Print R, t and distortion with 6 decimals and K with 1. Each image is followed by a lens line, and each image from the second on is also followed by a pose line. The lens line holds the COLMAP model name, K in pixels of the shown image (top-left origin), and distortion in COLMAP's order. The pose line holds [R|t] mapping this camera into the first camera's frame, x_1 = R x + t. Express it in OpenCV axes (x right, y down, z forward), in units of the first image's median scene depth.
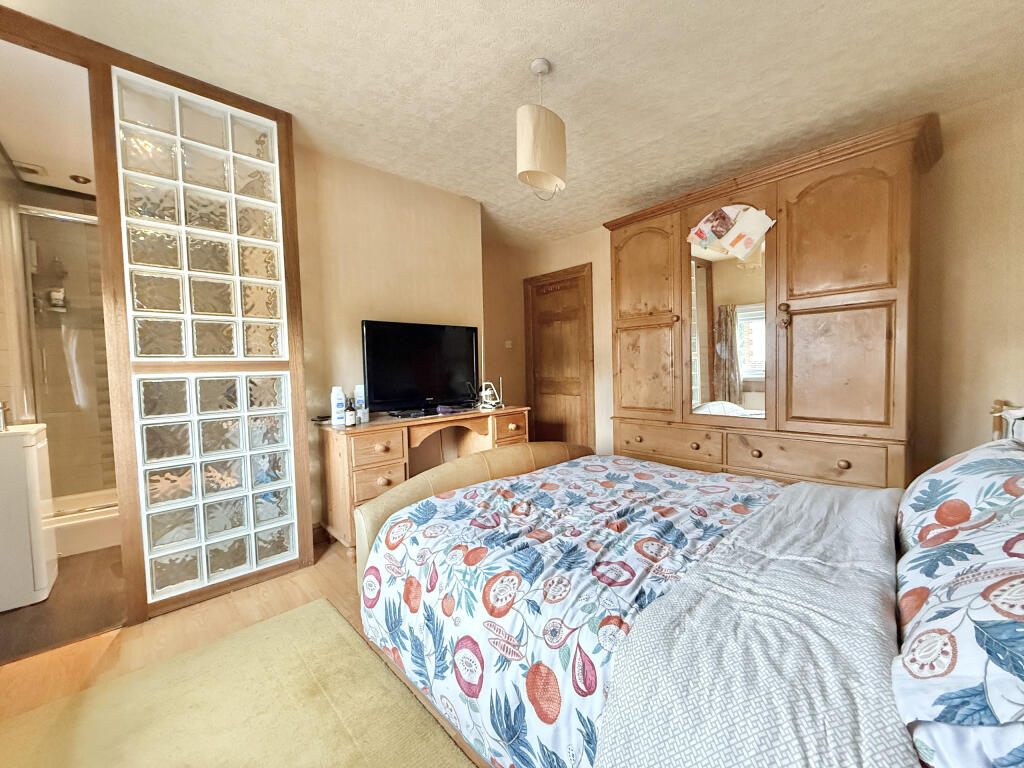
lens RADIAL K [[408.1, 0, 508.4], [0, 408.1, 384.2], [0, 0, 1]] dist [0.000984, -0.000070]
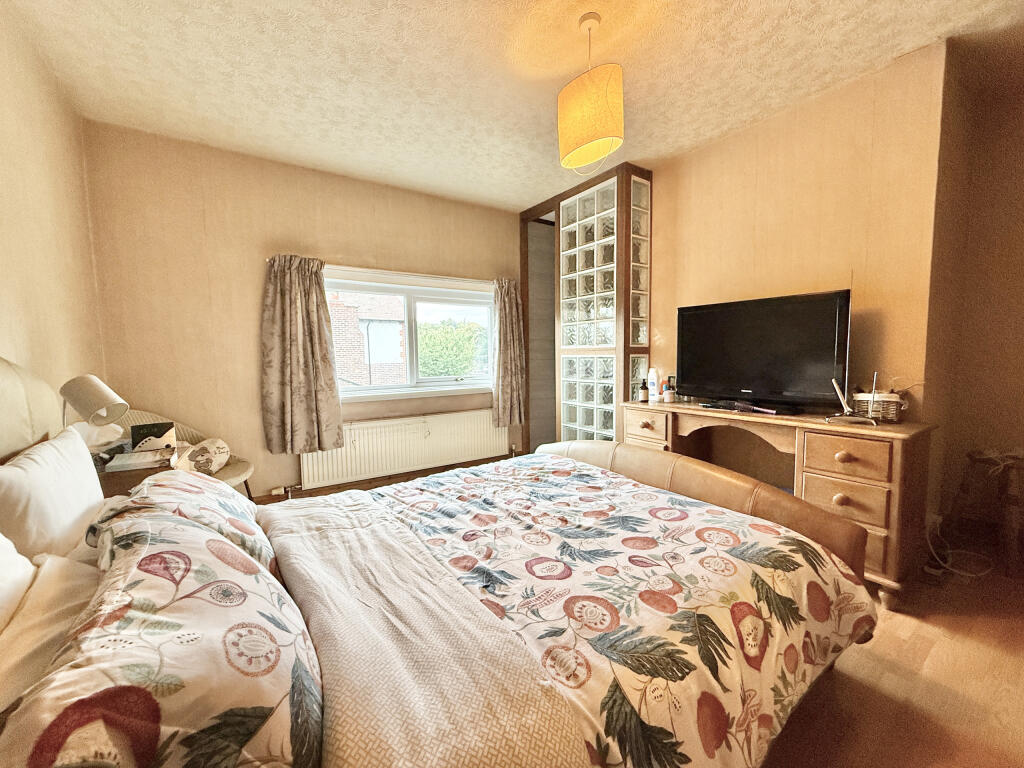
lens RADIAL K [[408.1, 0, 508.4], [0, 408.1, 384.2], [0, 0, 1]] dist [0.000984, -0.000070]
pose [[-0.152497, 0.101809, -0.983046, 1.038998], [-0.023883, 0.994010, 0.106649, -0.081941], [0.988015, 0.039741, -0.149152, 0.971396]]
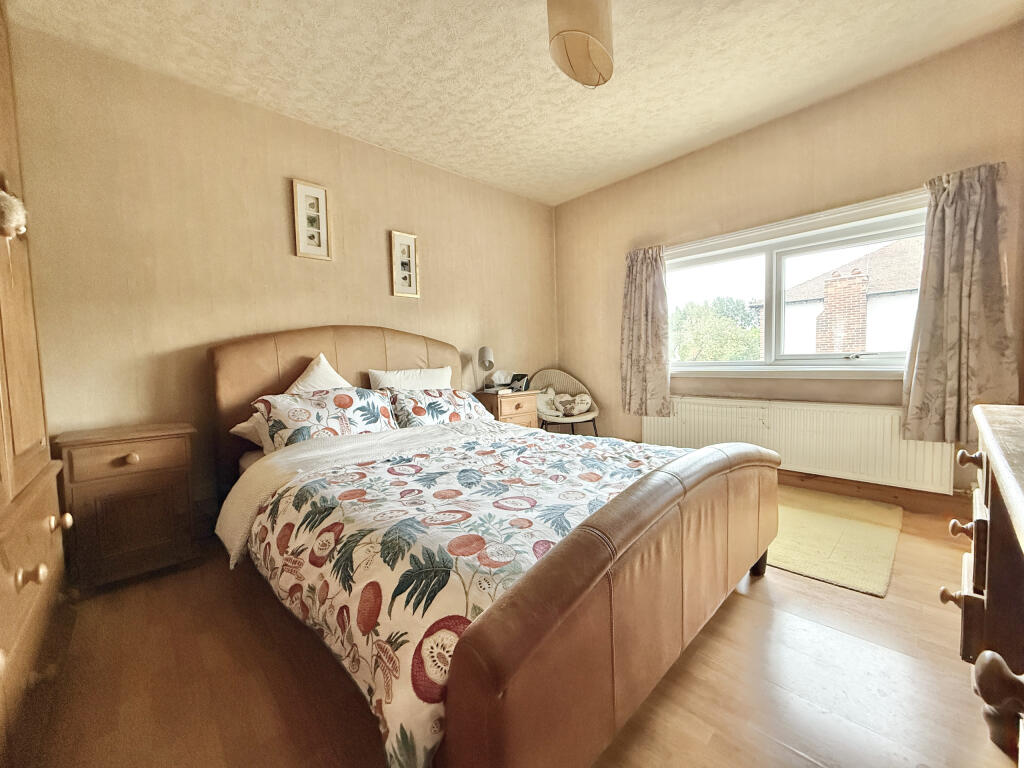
lens RADIAL K [[408.1, 0, 508.4], [0, 408.1, 384.2], [0, 0, 1]] dist [0.000984, -0.000070]
pose [[-0.998213, 0.058624, 0.011540, 0.242326], [0.059514, 0.992676, 0.105128, -0.007586], [-0.005292, 0.105627, -0.994392, 1.773214]]
